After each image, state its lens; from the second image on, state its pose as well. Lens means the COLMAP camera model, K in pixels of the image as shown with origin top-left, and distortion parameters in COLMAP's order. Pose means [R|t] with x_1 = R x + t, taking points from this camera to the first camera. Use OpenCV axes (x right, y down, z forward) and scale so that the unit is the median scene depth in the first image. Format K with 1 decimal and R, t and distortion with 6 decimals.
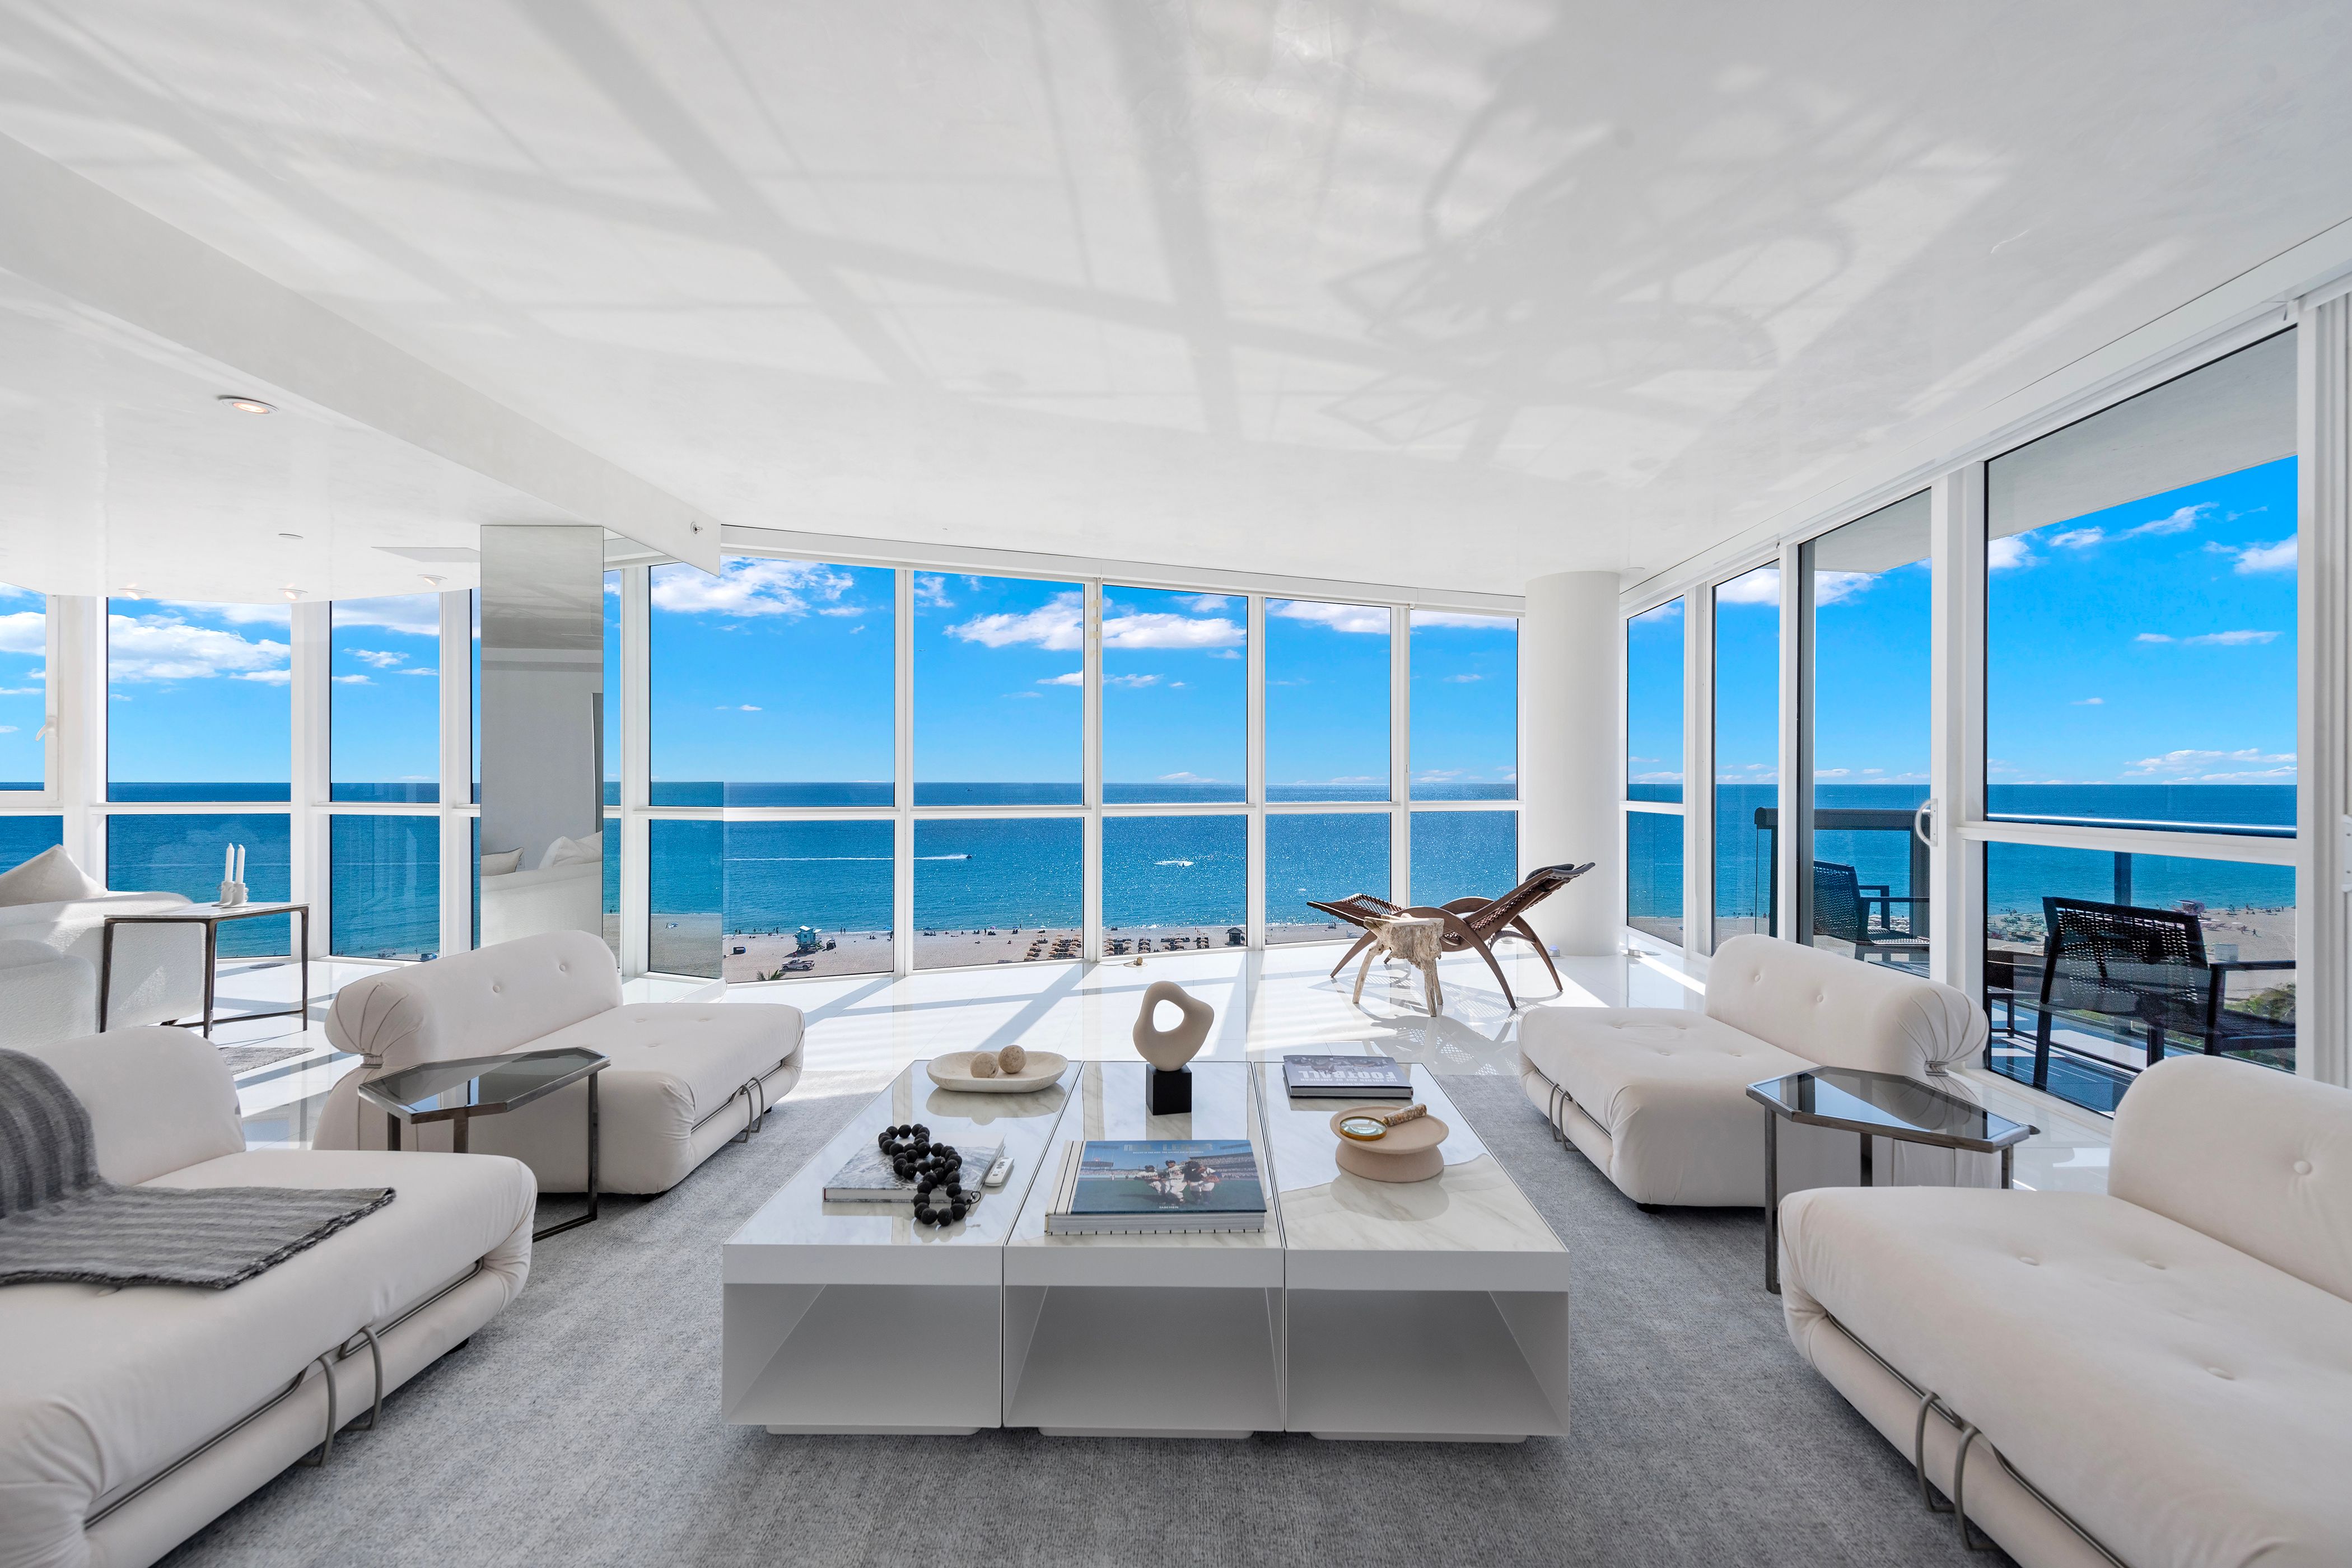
lens RADIAL K [[924.7, 0, 1196.4], [0, 924.7, 774.5], [0, 0, 1]] dist [0.003867, -0.000343]
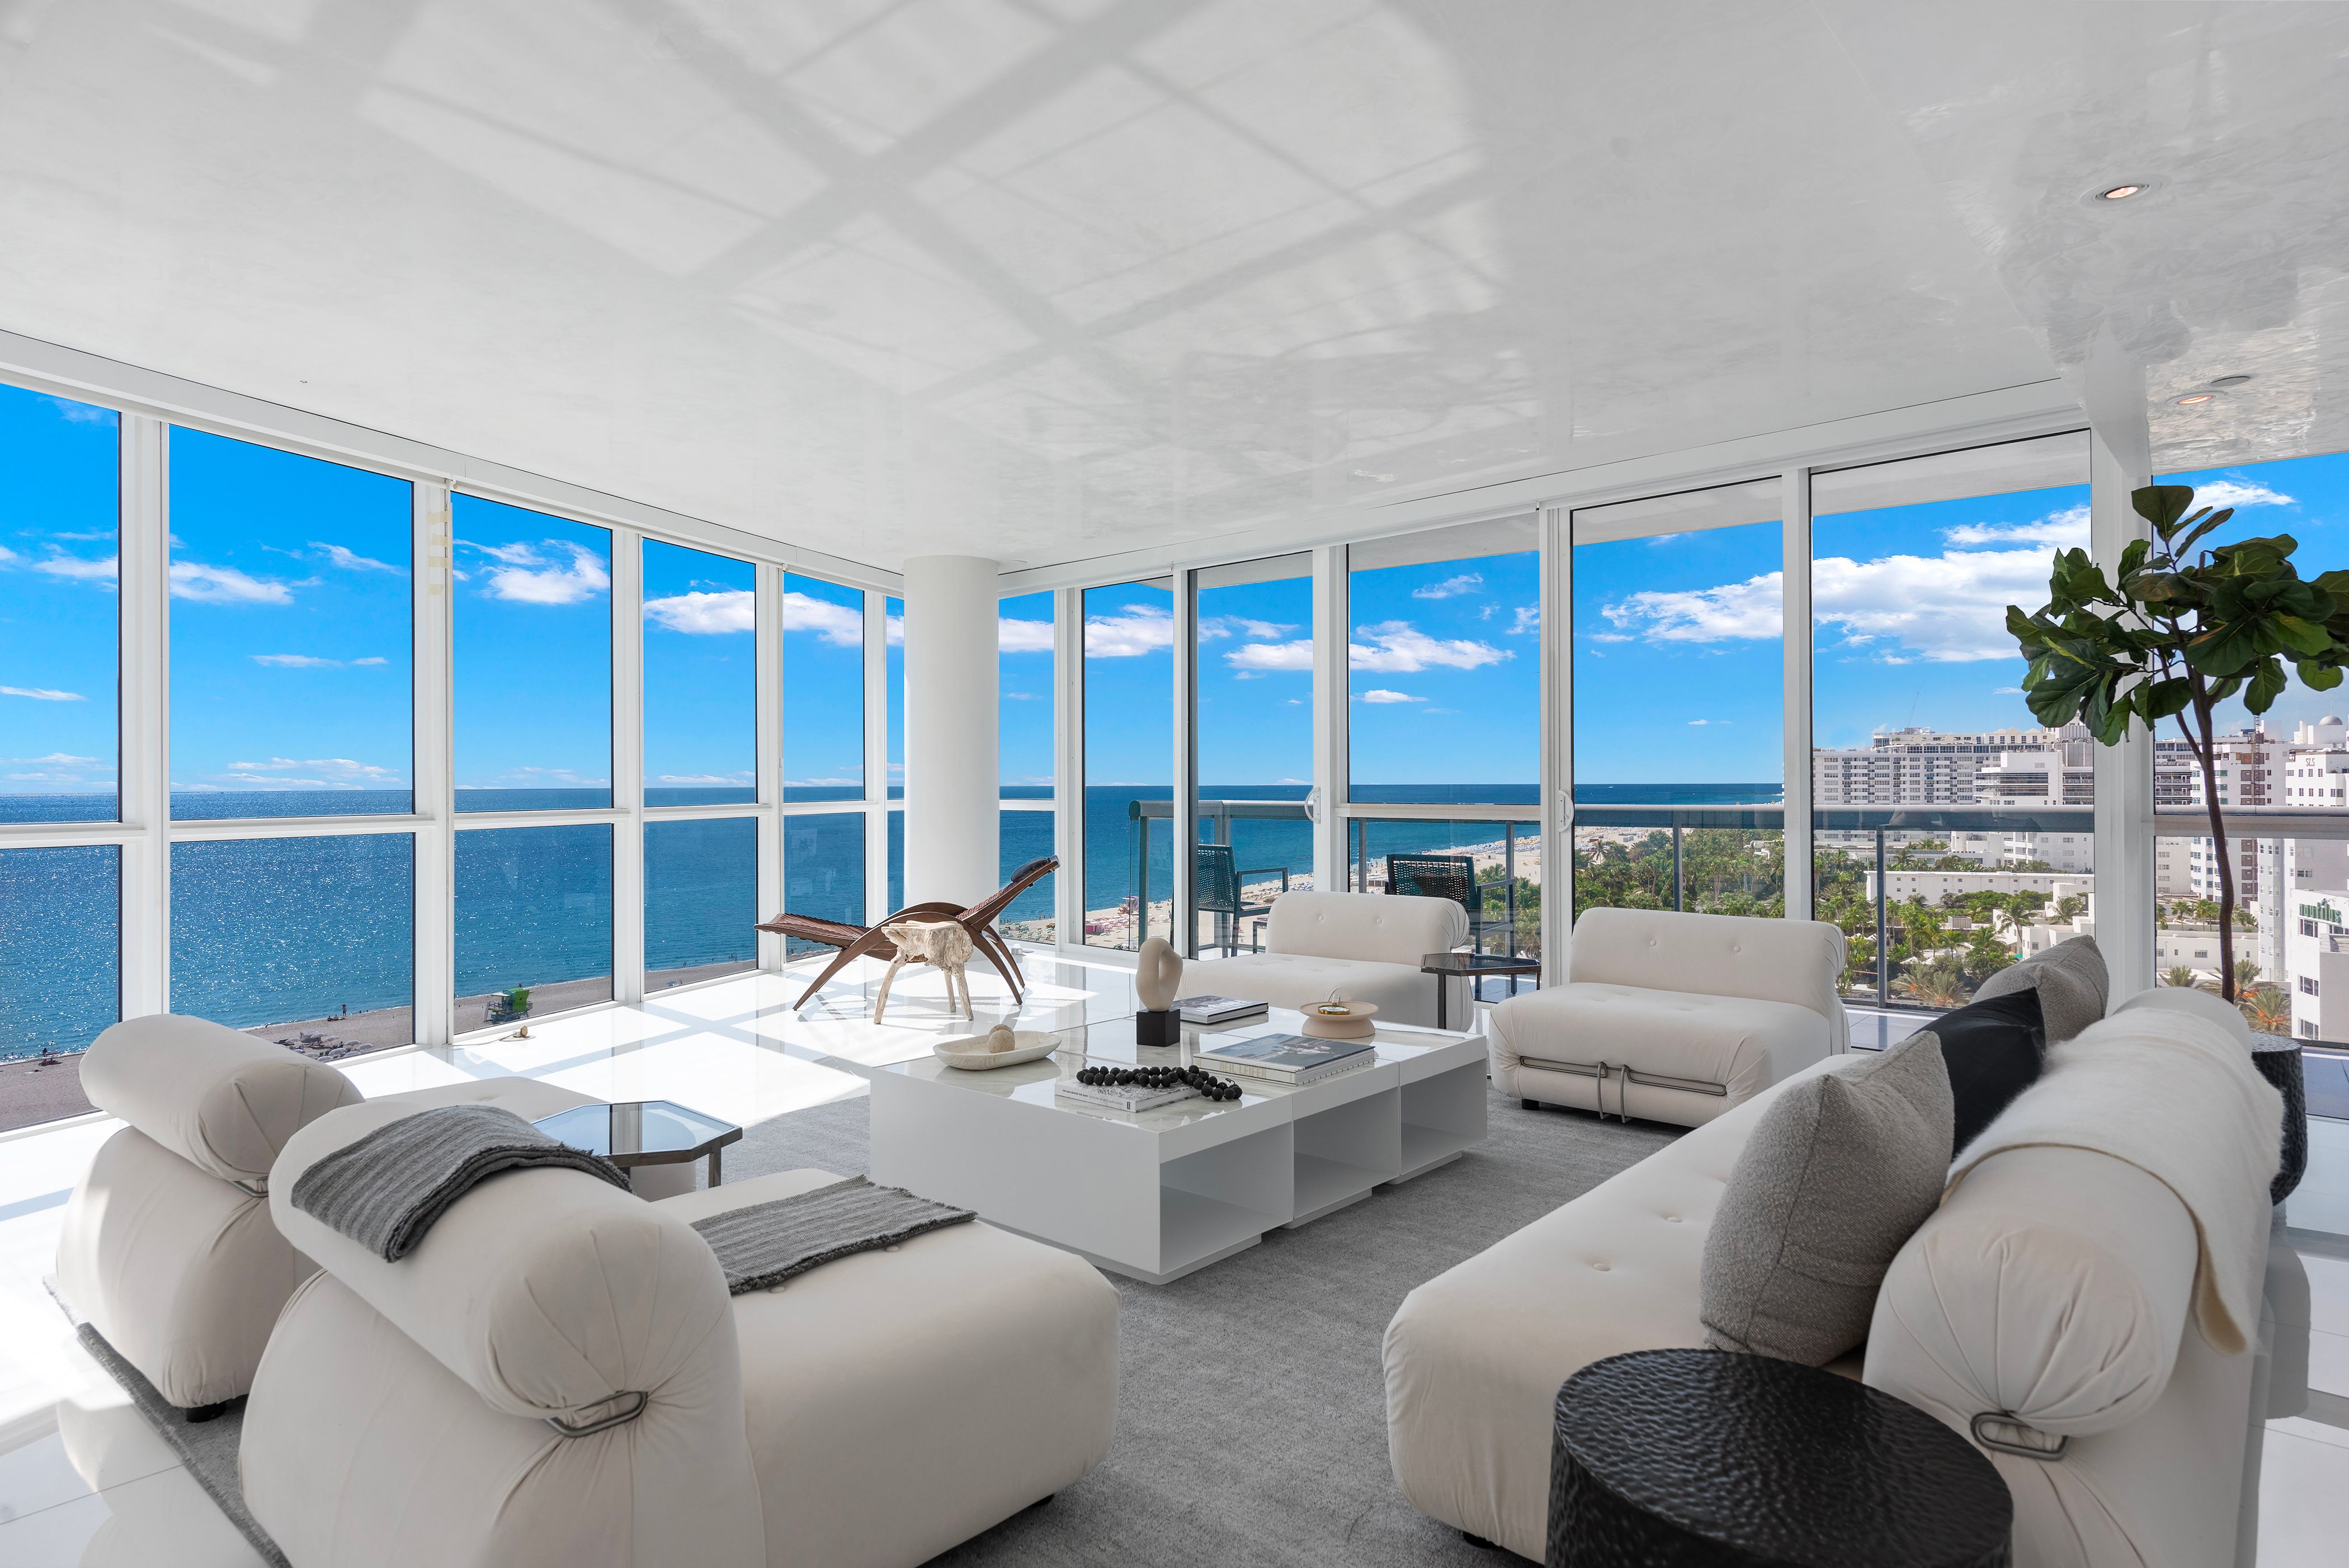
lens RADIAL K [[1334.2, 0, 1212.0], [0, 1334.2, 804.3], [0, 0, 1]] dist [0.022710, 0.001491]
pose [[0.633543, -0.017252, 0.773515, -1.159556], [0.002159, 0.999787, 0.020530, 0.018537], [-0.773704, -0.011336, 0.633446, -0.116780]]
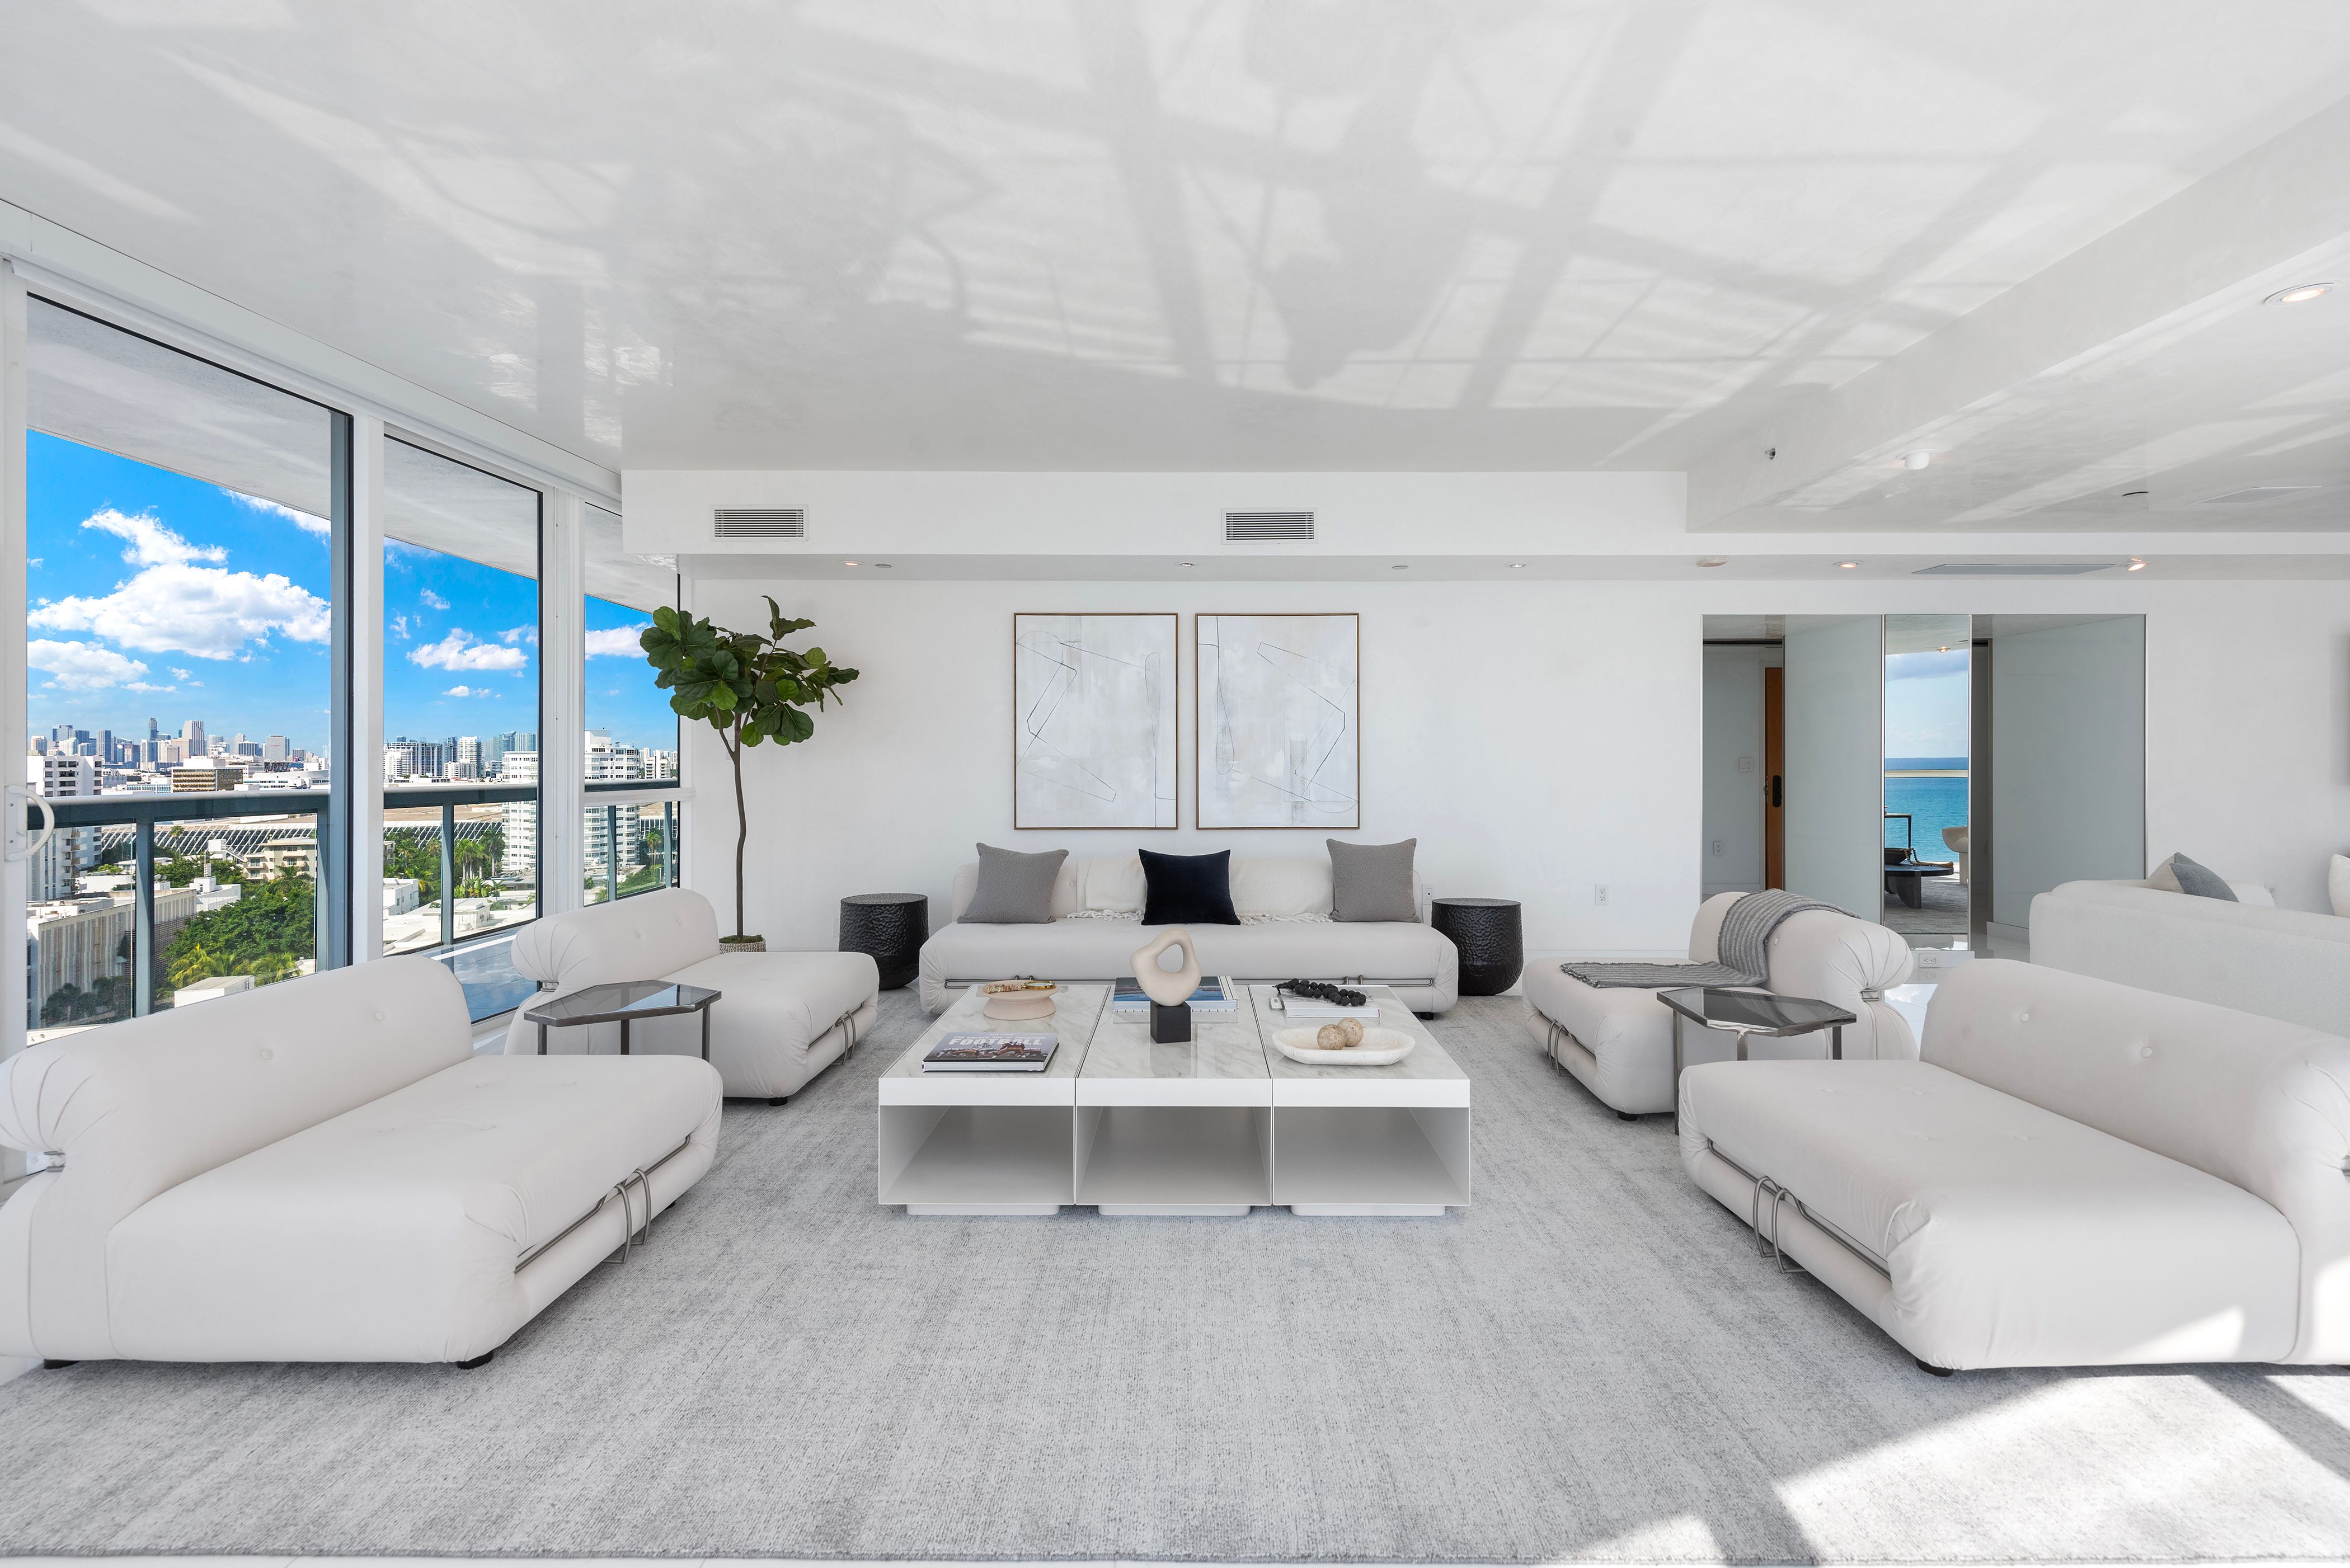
lens RADIAL K [[990.2, 0, 1180.0], [0, 990.2, 764.1], [0, 0, 1]] dist [-0.000562, 0.000089]
pose [[-0.999991, -0.002692, -0.003220, -0.026598], [-0.002704, 0.999990, 0.003597, 0.015829], [0.003210, 0.003605, -0.999988, 1.888010]]
